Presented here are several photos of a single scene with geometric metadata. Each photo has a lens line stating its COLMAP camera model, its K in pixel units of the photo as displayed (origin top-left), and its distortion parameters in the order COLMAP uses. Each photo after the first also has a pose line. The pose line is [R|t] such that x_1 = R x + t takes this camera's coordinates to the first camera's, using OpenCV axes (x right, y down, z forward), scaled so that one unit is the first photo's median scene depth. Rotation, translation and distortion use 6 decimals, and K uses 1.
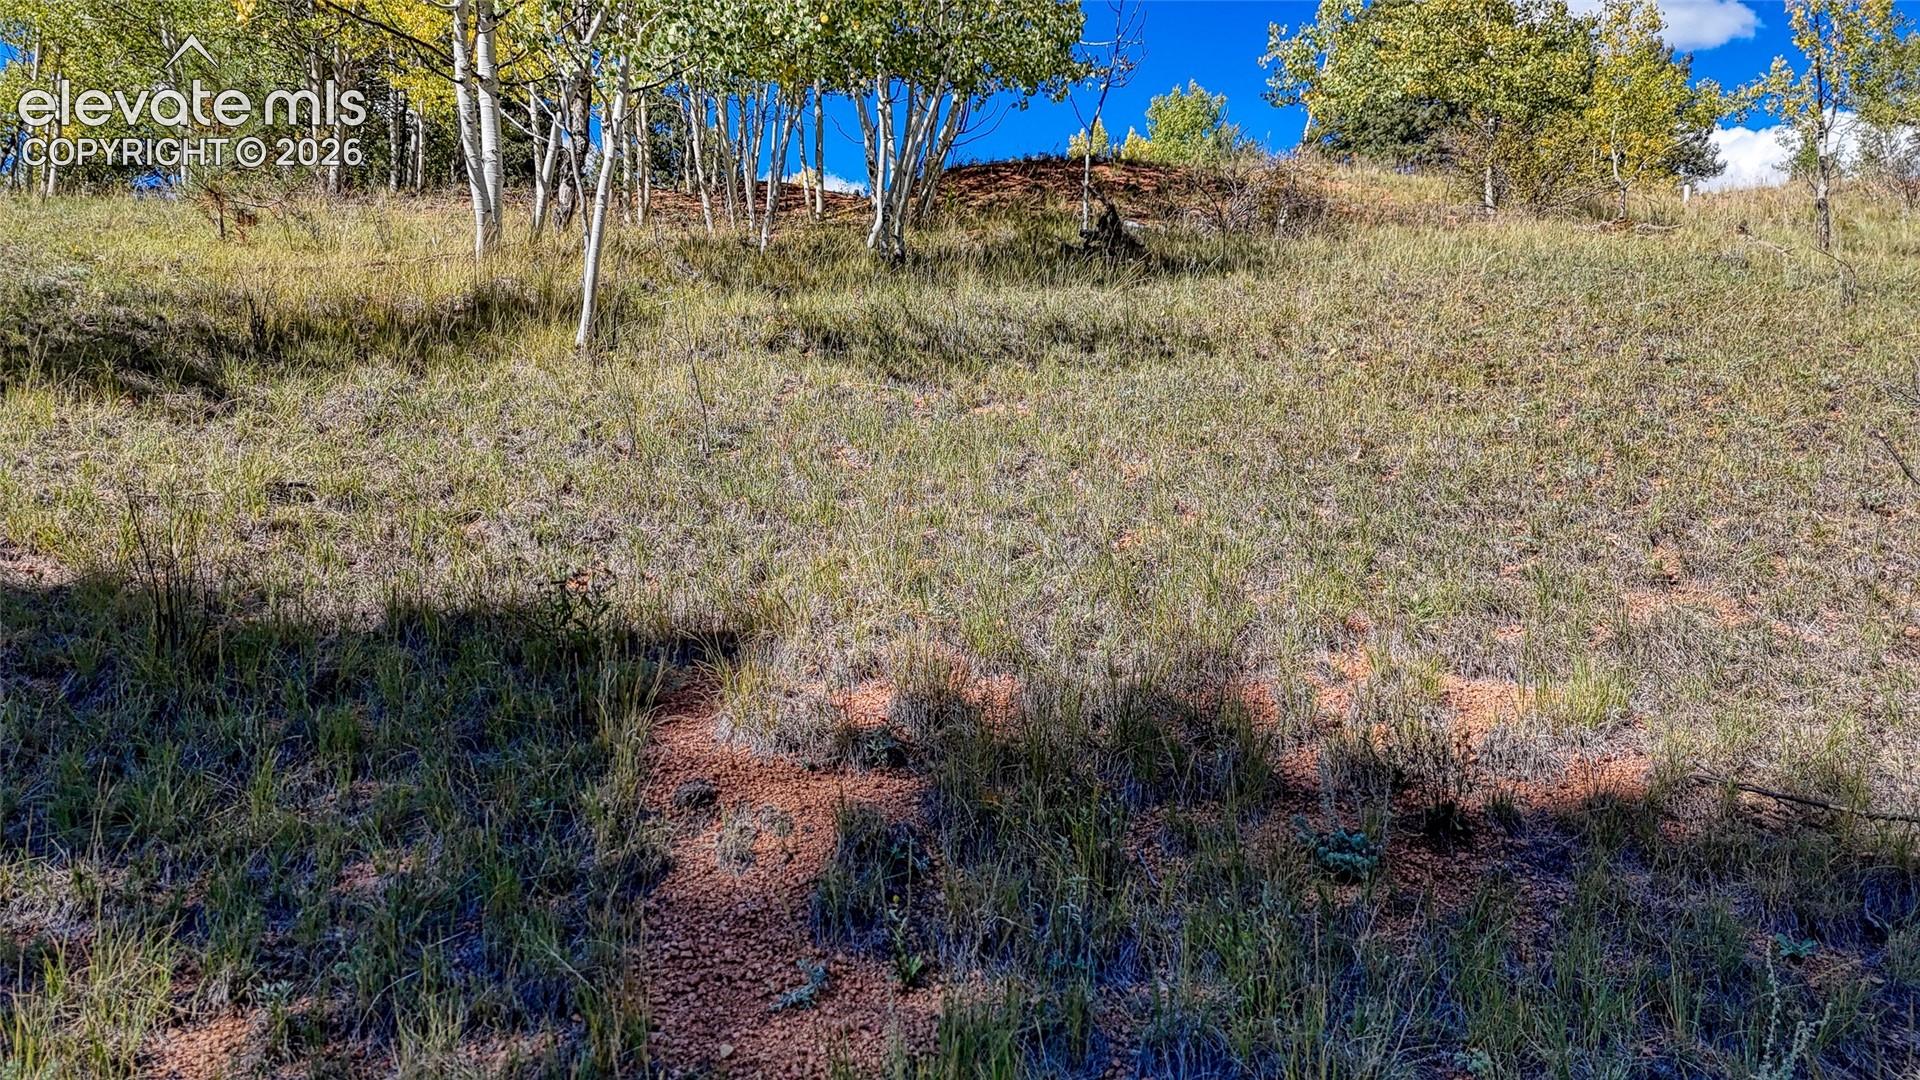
lens RADIAL K [[1409.4, 0, 953.1], [0, 1409.4, 528.6], [0, 0, 1]] dist [0.072493, -0.064012]
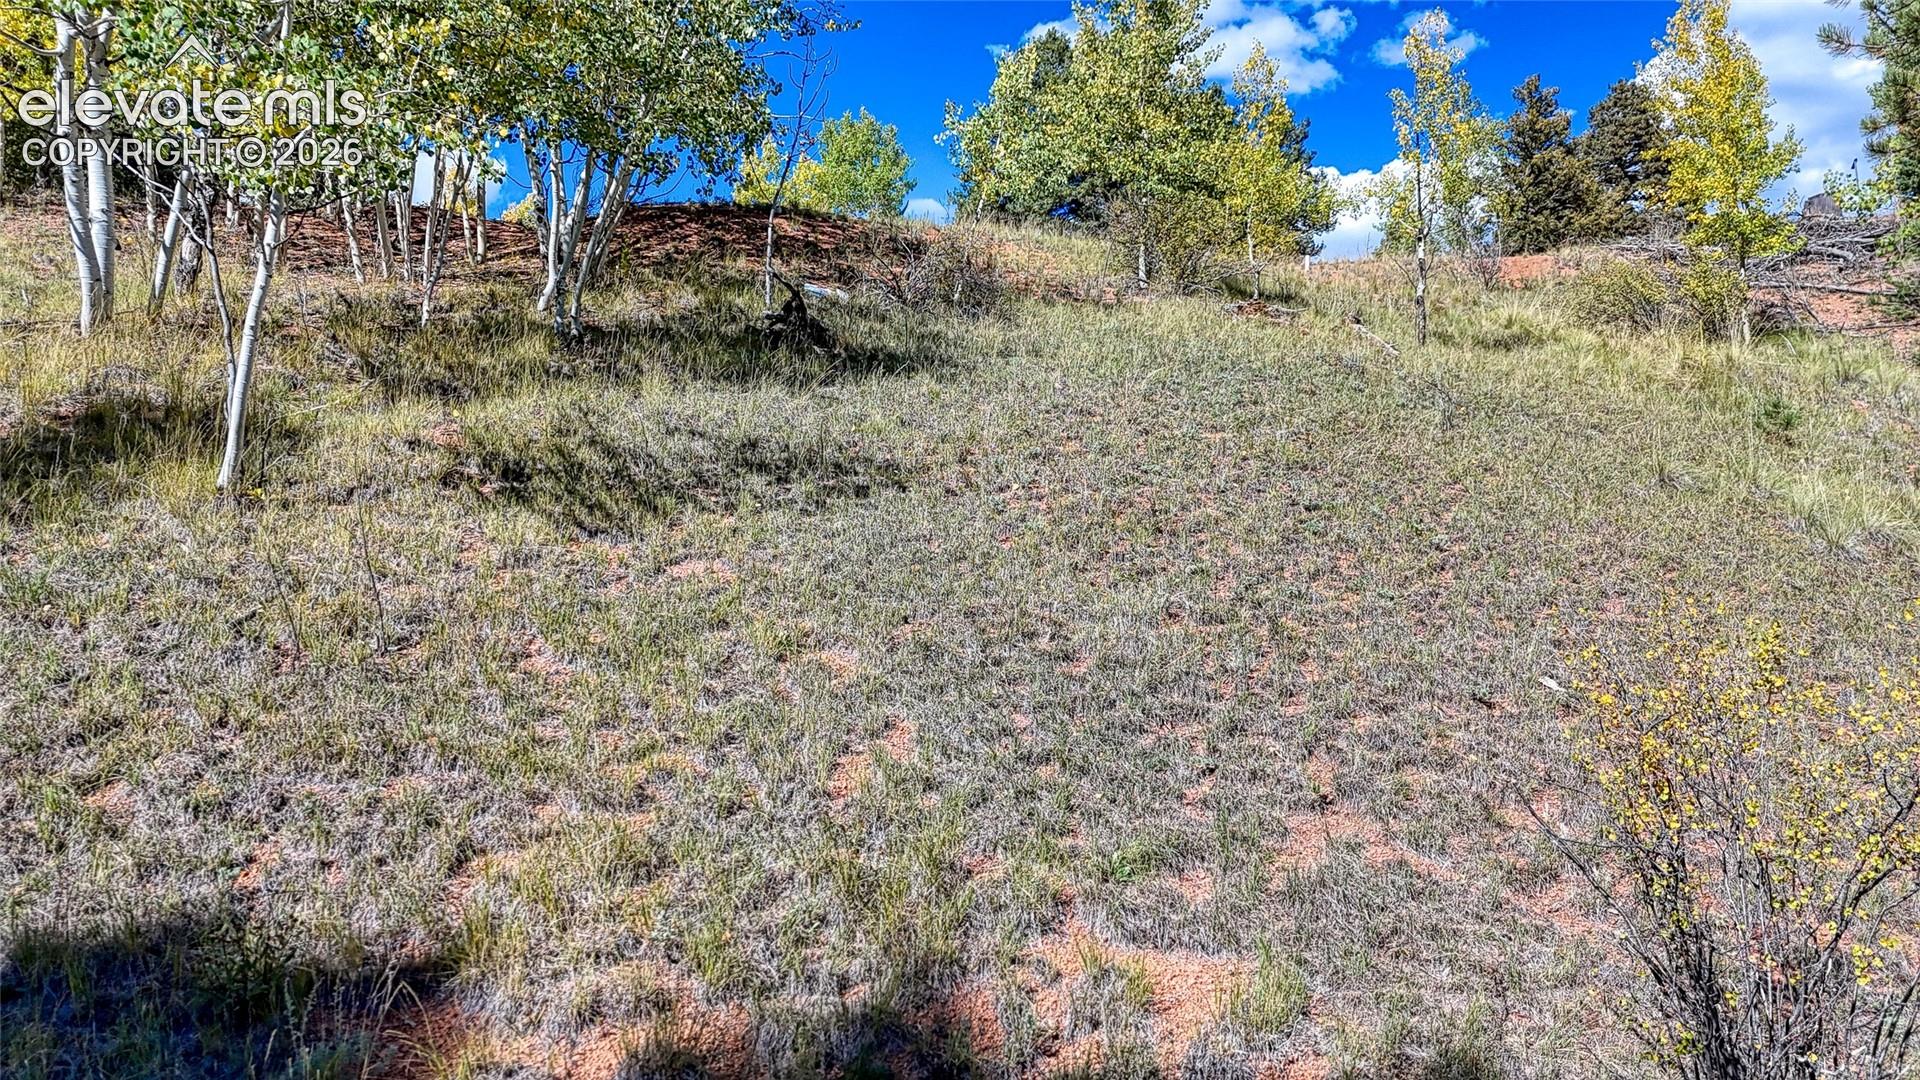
lens RADIAL K [[1409.4, 0, 951.2], [0, 1409.4, 544.5], [0, 0, 1]] dist [0.072493, -0.064012]
pose [[0.972525, 0.006269, 0.232714, -0.021280], [-0.009300, 0.999886, 0.011930, -0.101448], [-0.232613, -0.013766, 0.972472, 0.001899]]
